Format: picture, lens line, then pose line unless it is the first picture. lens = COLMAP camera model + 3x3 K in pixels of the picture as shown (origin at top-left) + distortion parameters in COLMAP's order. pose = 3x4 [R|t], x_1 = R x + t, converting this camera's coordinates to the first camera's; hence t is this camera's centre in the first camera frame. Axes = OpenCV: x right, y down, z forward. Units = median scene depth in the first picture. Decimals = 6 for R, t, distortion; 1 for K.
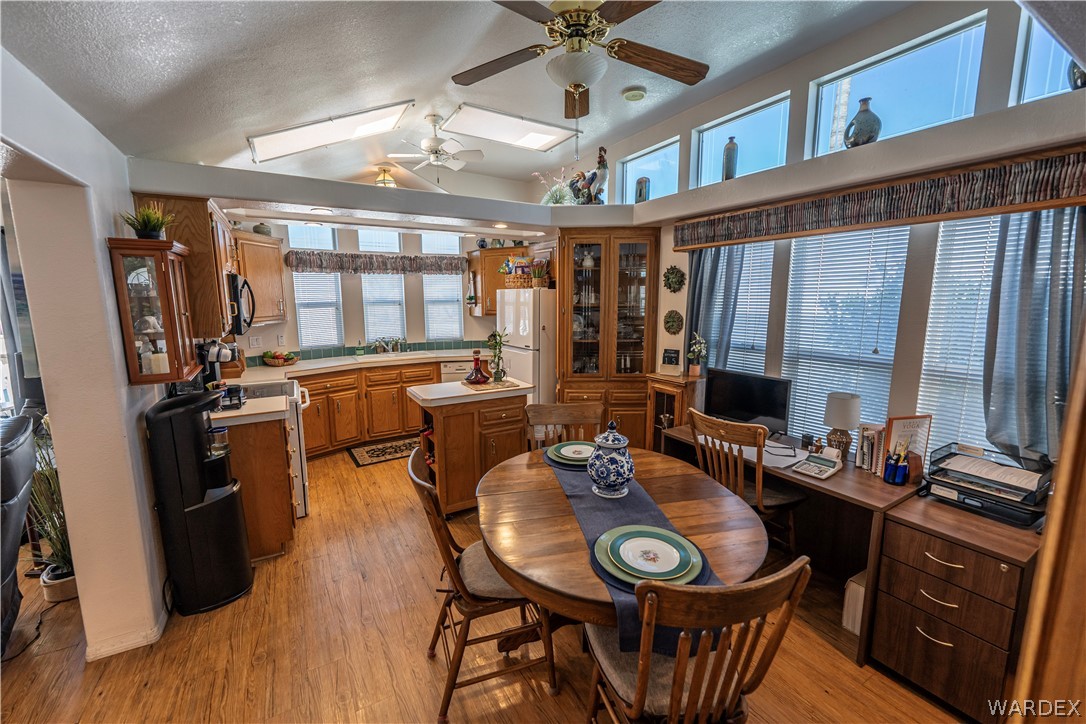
lens RADIAL K [[435.1, 0, 537.0], [0, 435.1, 358.3], [0, 0, 1]] dist [0.002339, 0.000288]
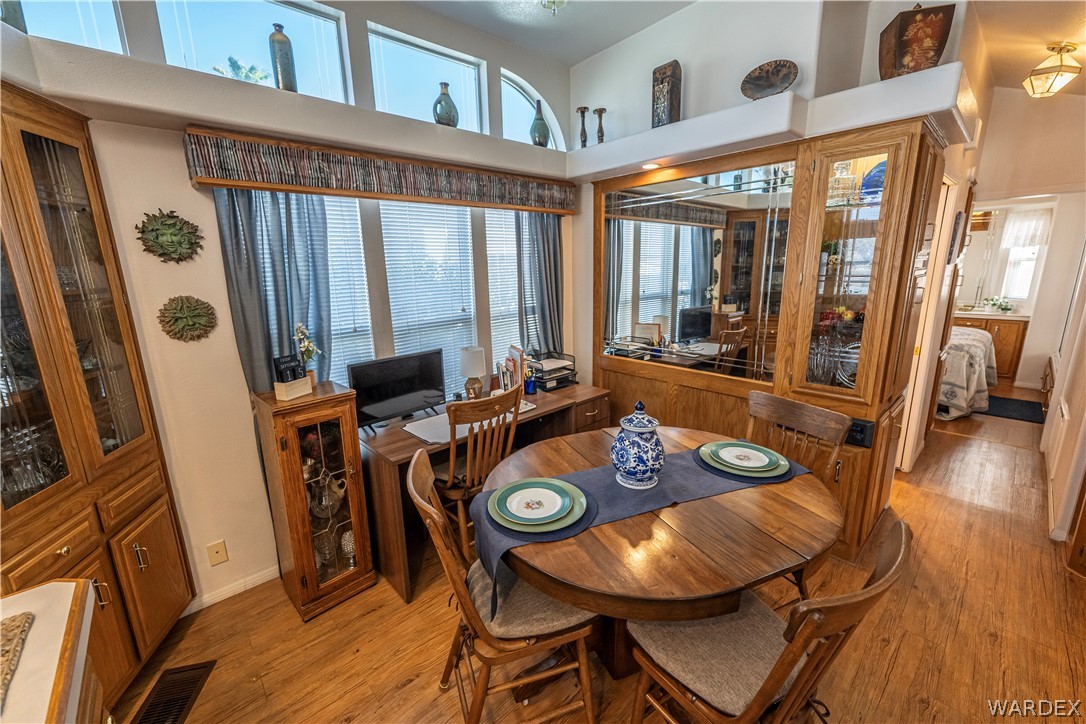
lens RADIAL K [[435.1, 0, 542.9], [0, 435.1, 362.0], [0, 0, 1]] dist [0.002339, 0.000288]
pose [[-0.211490, -0.207593, 0.955080, -0.341055], [0.165012, 0.955572, 0.244240, -0.099477], [-0.963350, 0.209254, -0.167839, 0.741837]]
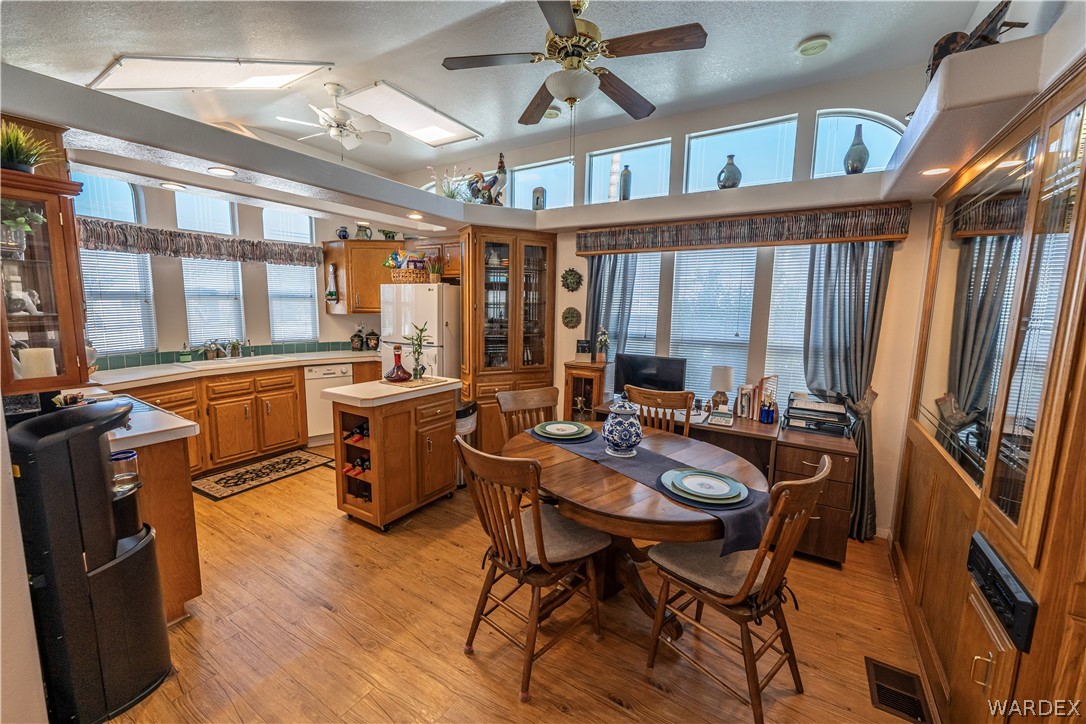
lens RADIAL K [[435.1, 0, 535.3], [0, 435.1, 357.9], [0, 0, 1]] dist [0.002339, 0.000288]
pose [[0.888302, -0.036396, 0.457815, -0.325591], [0.044059, 0.999011, -0.006067, 0.027513], [-0.457141, 0.025560, 0.889027, 0.035757]]
